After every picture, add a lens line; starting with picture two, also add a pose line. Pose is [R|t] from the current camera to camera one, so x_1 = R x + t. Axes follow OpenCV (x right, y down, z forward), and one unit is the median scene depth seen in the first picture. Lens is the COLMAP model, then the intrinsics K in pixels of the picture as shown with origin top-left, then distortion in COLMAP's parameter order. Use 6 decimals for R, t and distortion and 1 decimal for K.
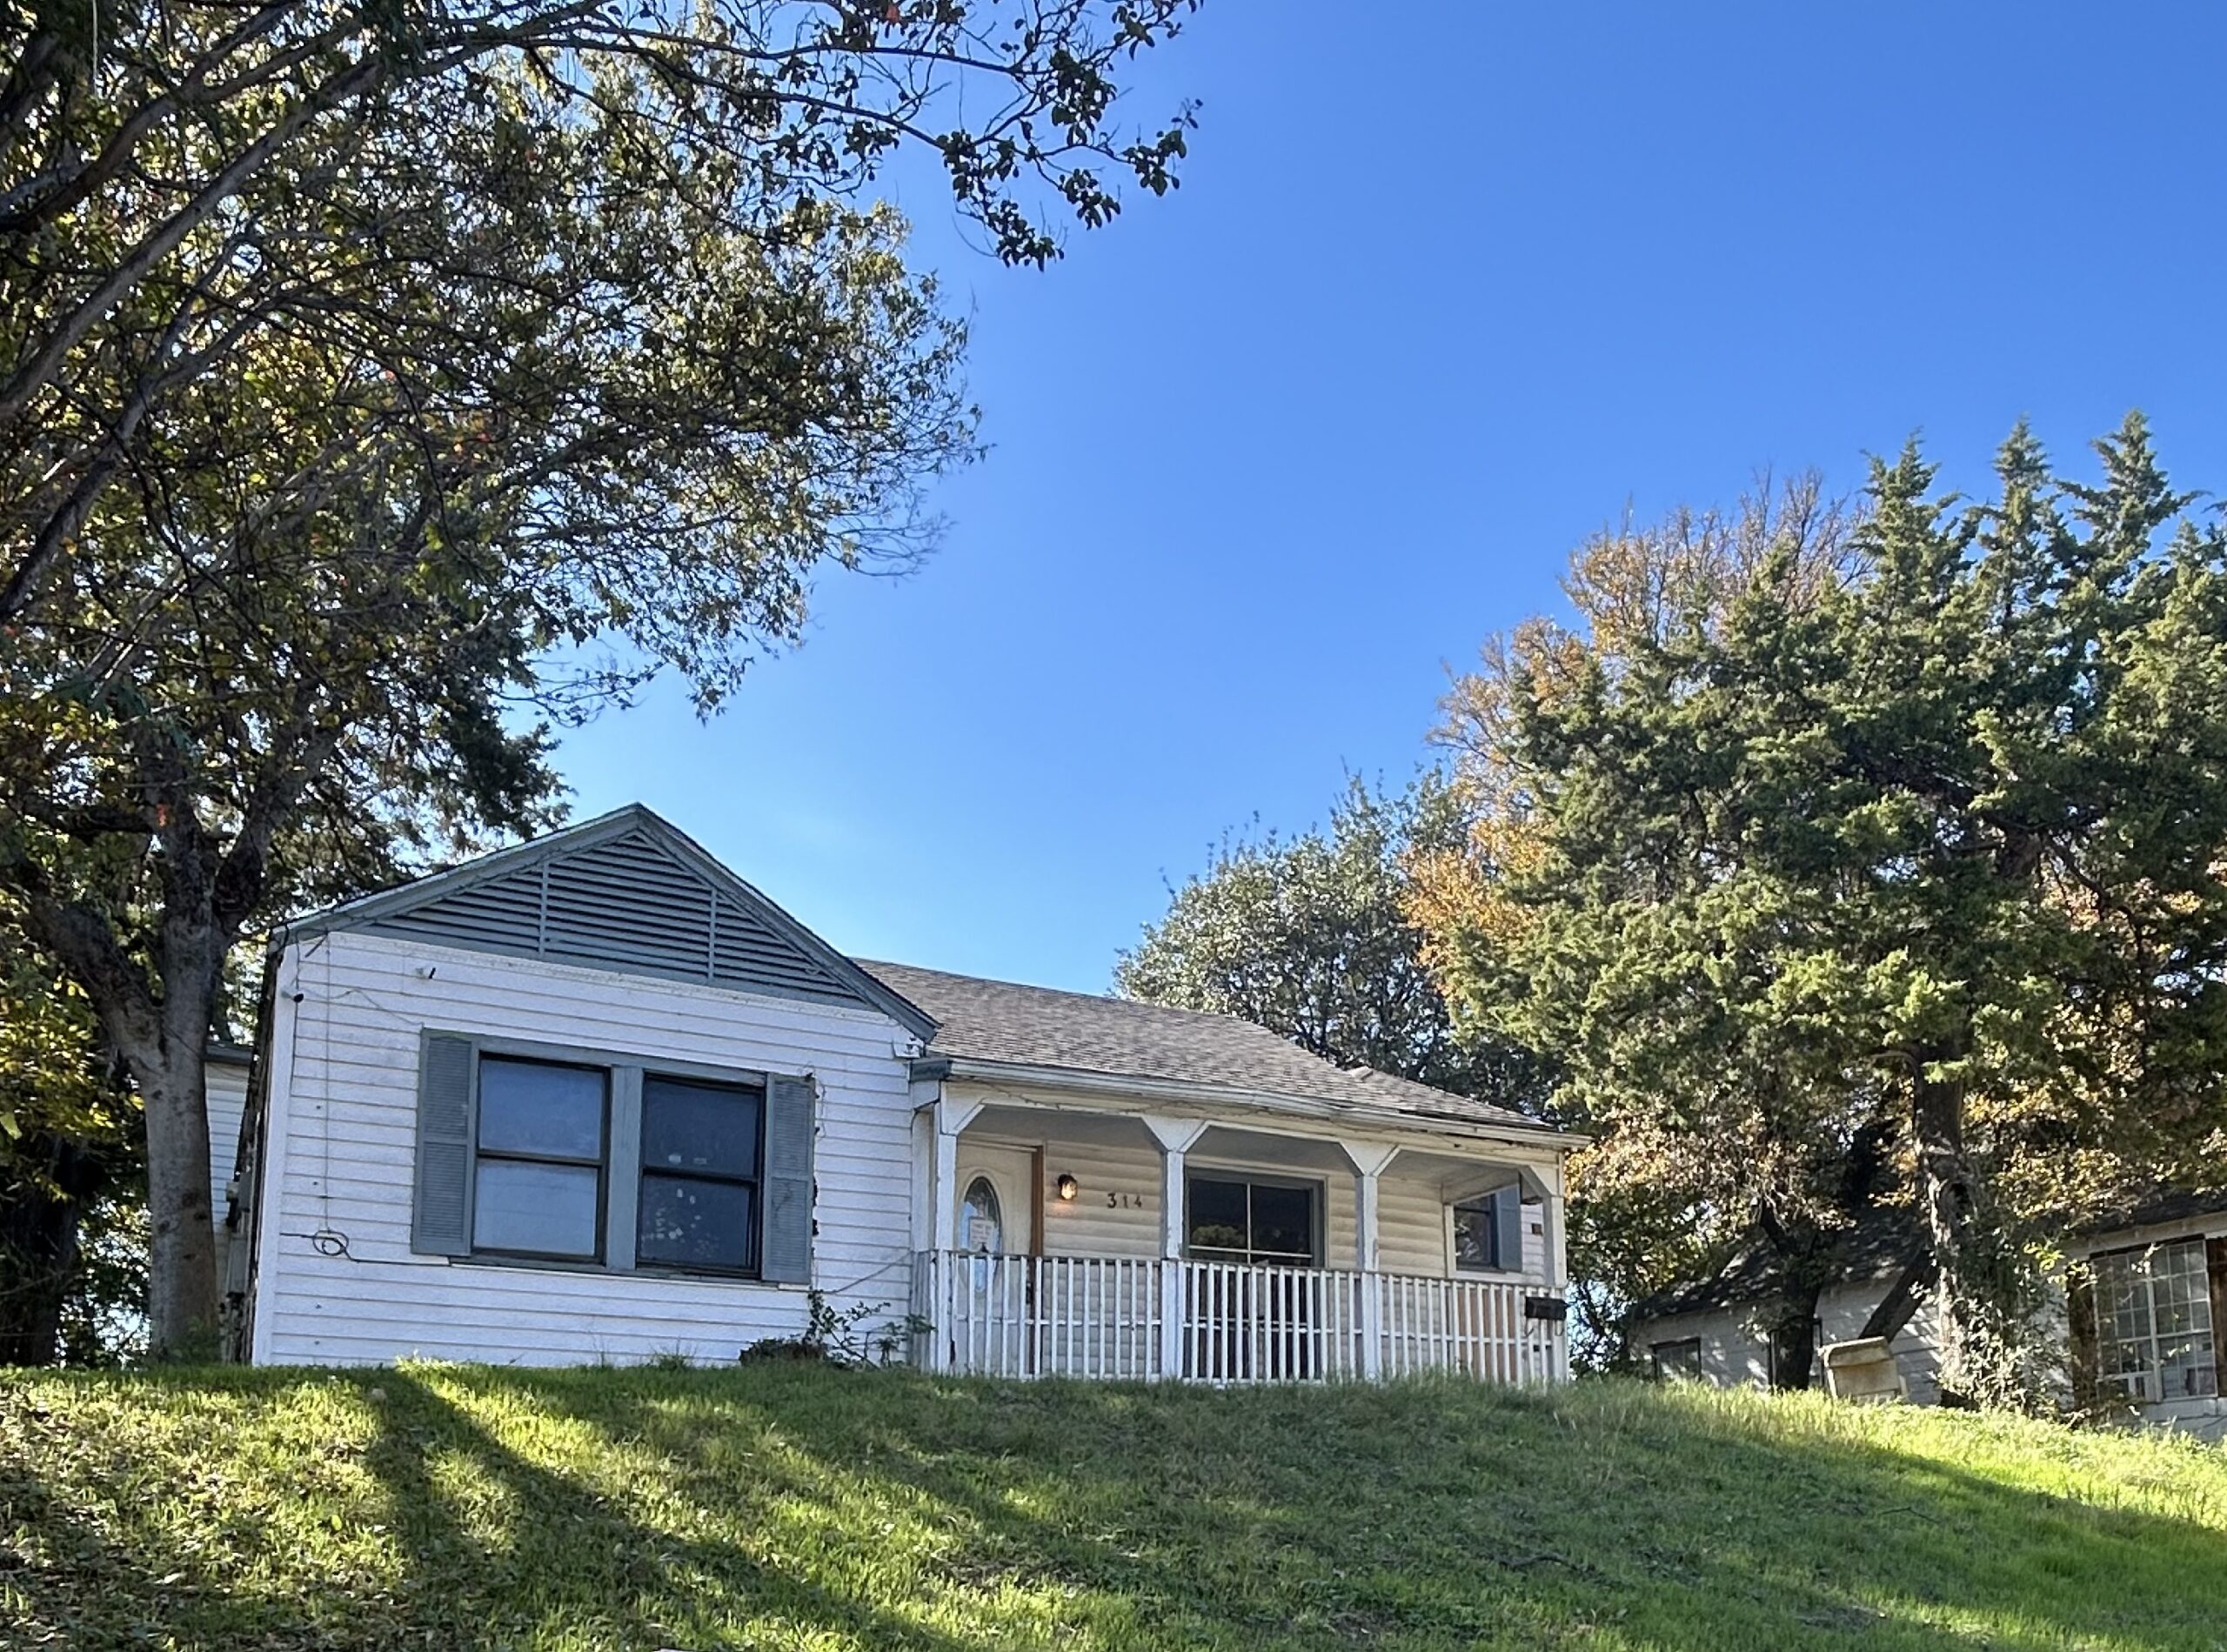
lens RADIAL K [[3824.6, 0, 1108.6], [0, 3824.6, 689.6], [0, 0, 1]] dist [0.183951, -2.990505]
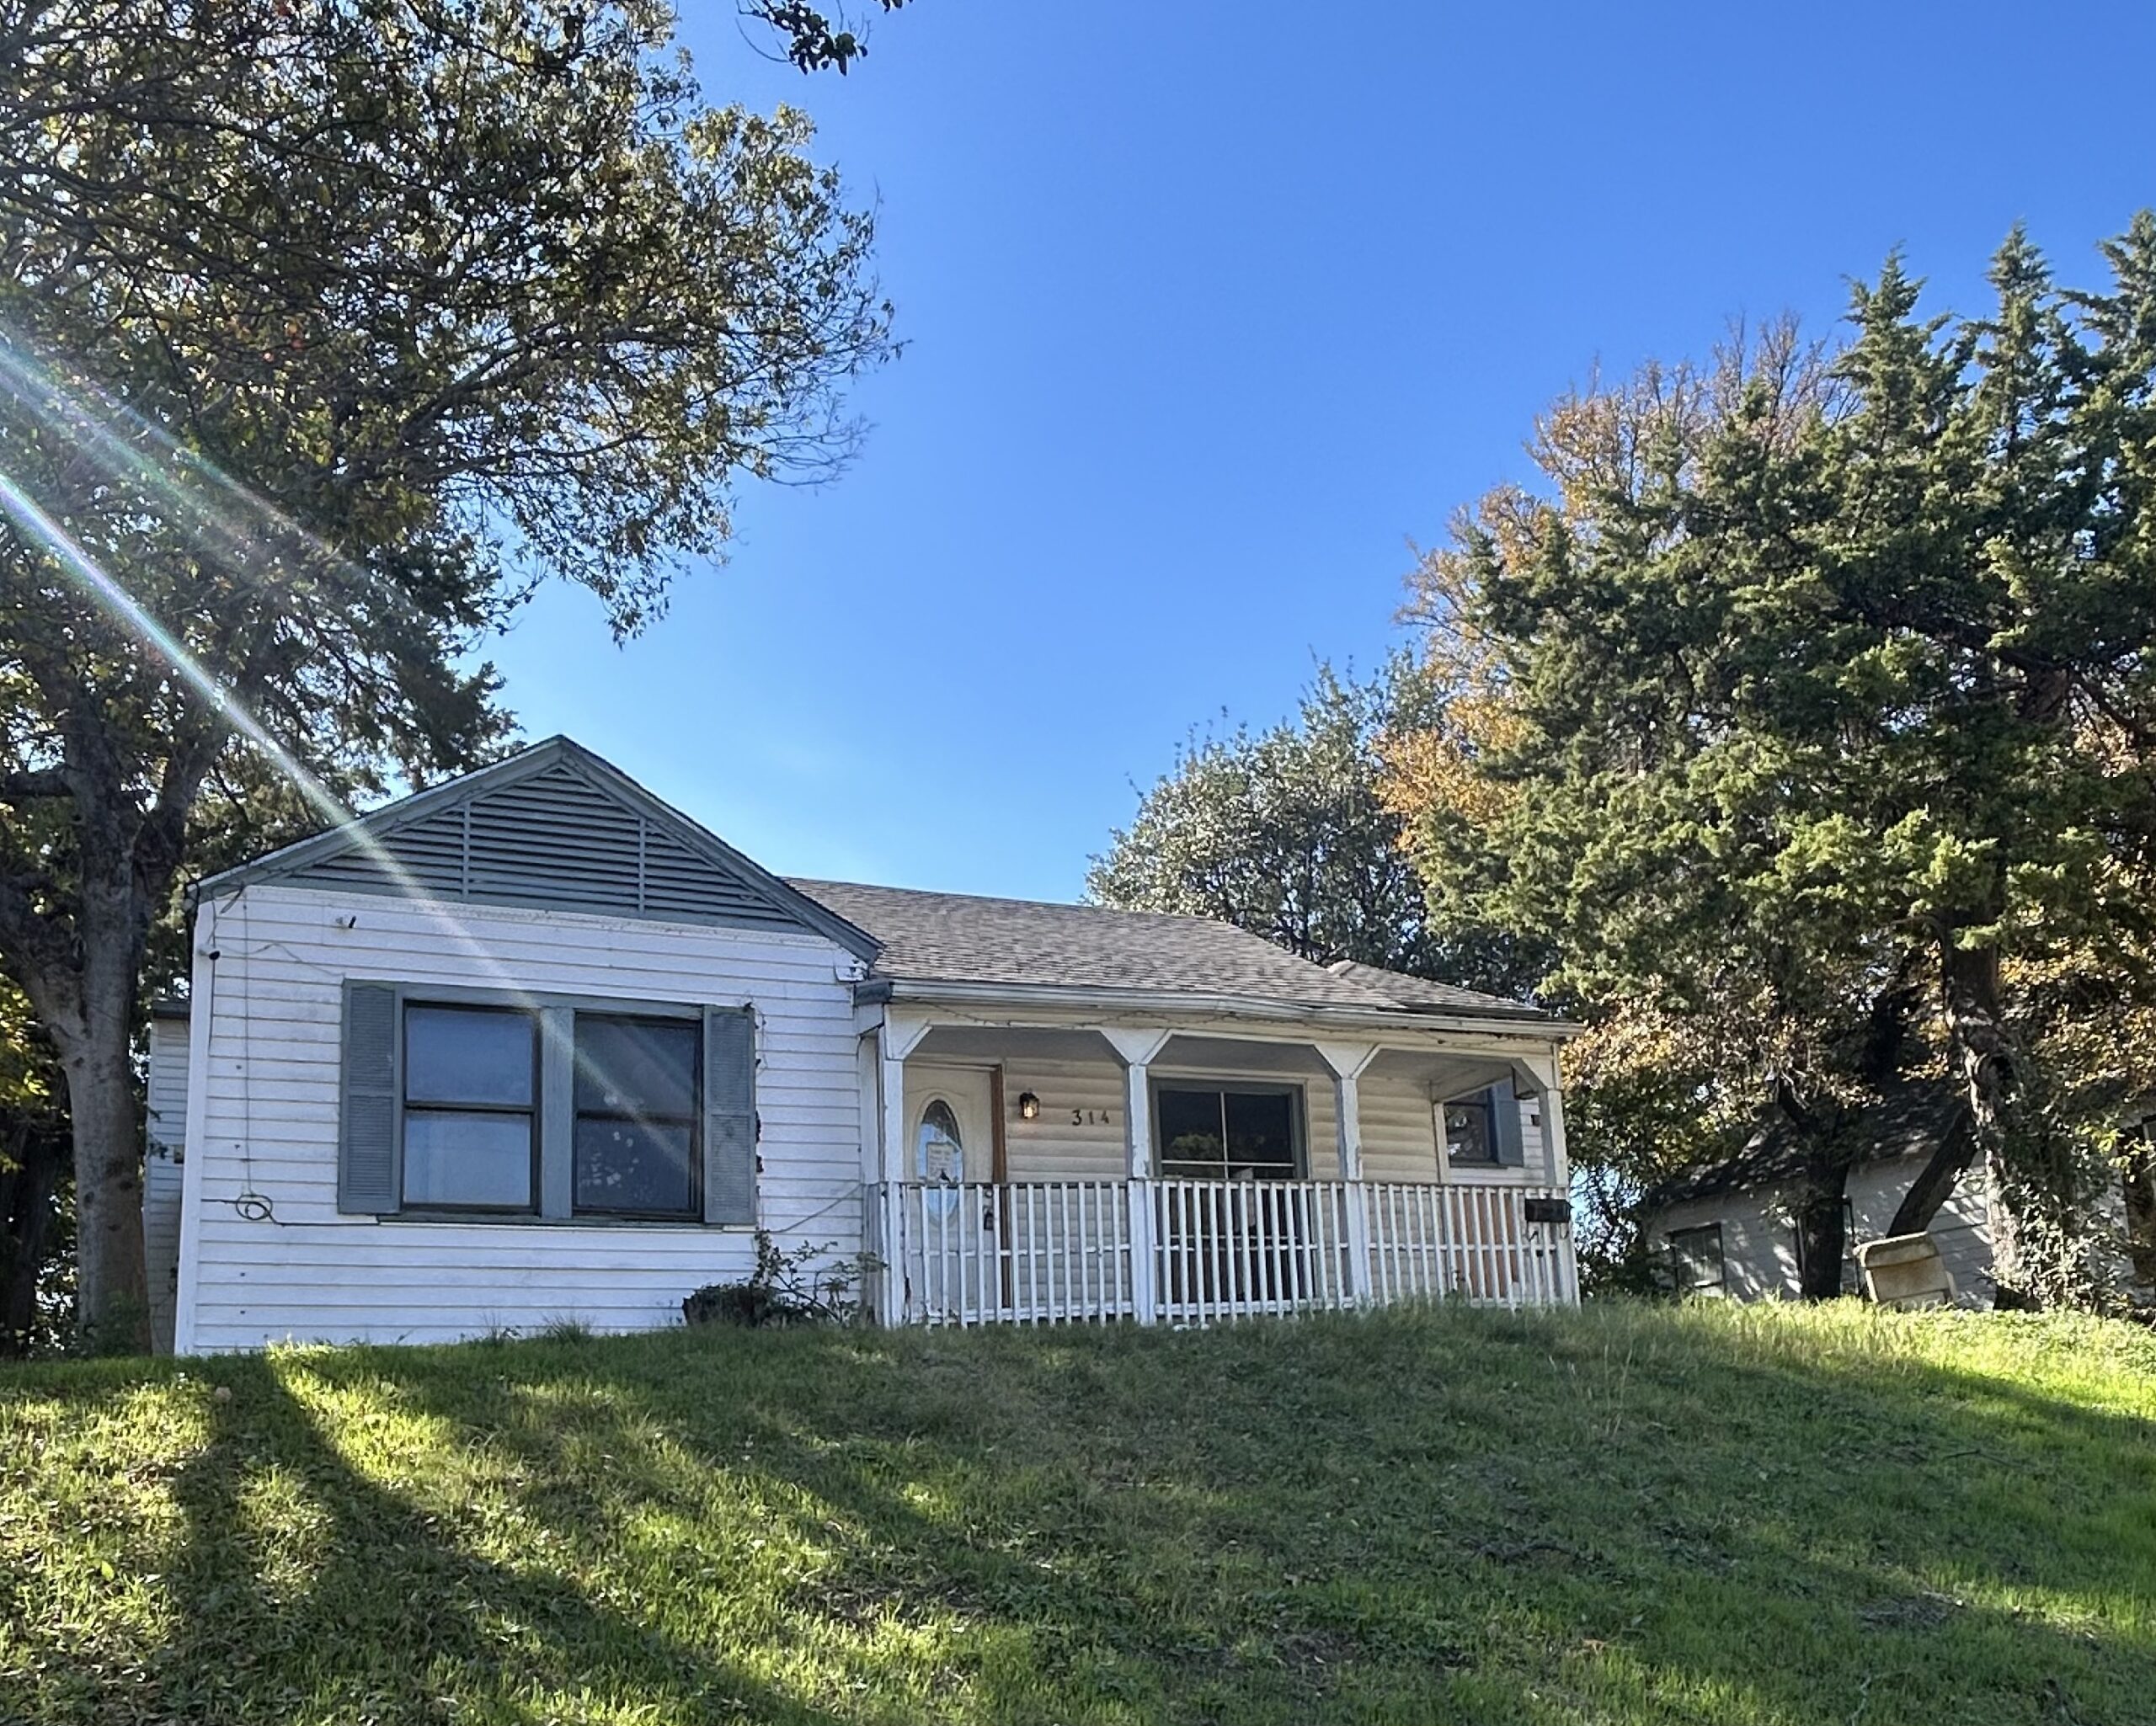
lens RADIAL K [[2214.3, 0, 1075.0], [0, 2214.3, 758.4], [0, 0, 1]] dist [0.040484, -0.262885]
pose [[0.989207, -0.063885, -0.131862, 0.078332], [0.067426, 0.997469, 0.022558, 0.031142], [0.130087, -0.031206, 0.991011, 0.451438]]
